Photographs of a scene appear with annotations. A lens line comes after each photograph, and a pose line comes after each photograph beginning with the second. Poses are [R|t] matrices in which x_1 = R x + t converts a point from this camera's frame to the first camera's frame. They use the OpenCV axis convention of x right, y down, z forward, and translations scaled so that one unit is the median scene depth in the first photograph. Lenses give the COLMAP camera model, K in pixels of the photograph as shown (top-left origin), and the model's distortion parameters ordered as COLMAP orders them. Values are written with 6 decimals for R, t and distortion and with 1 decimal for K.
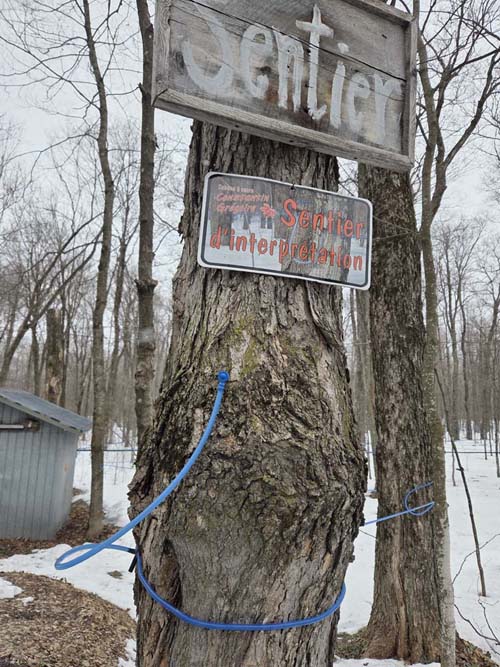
lens RADIAL K [[441.7, 0, 266.0], [0, 441.7, 331.3], [0, 0, 1]] dist [0.041623, -0.002907]
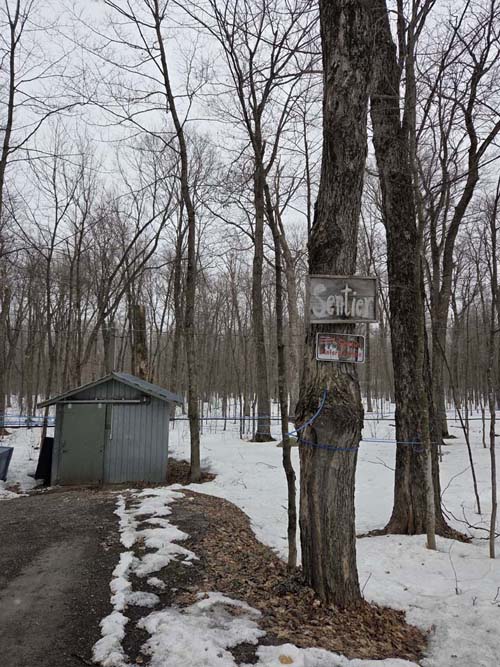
lens RADIAL K [[441.7, 0, 266.0], [0, 441.7, 331.3], [0, 0, 1]] dist [0.041623, -0.002907]
pose [[0.994606, -0.028601, -0.099704, -0.046829], [0.034691, 0.997602, 0.059889, -0.148667], [0.097752, -0.063025, 0.993213, -0.653909]]
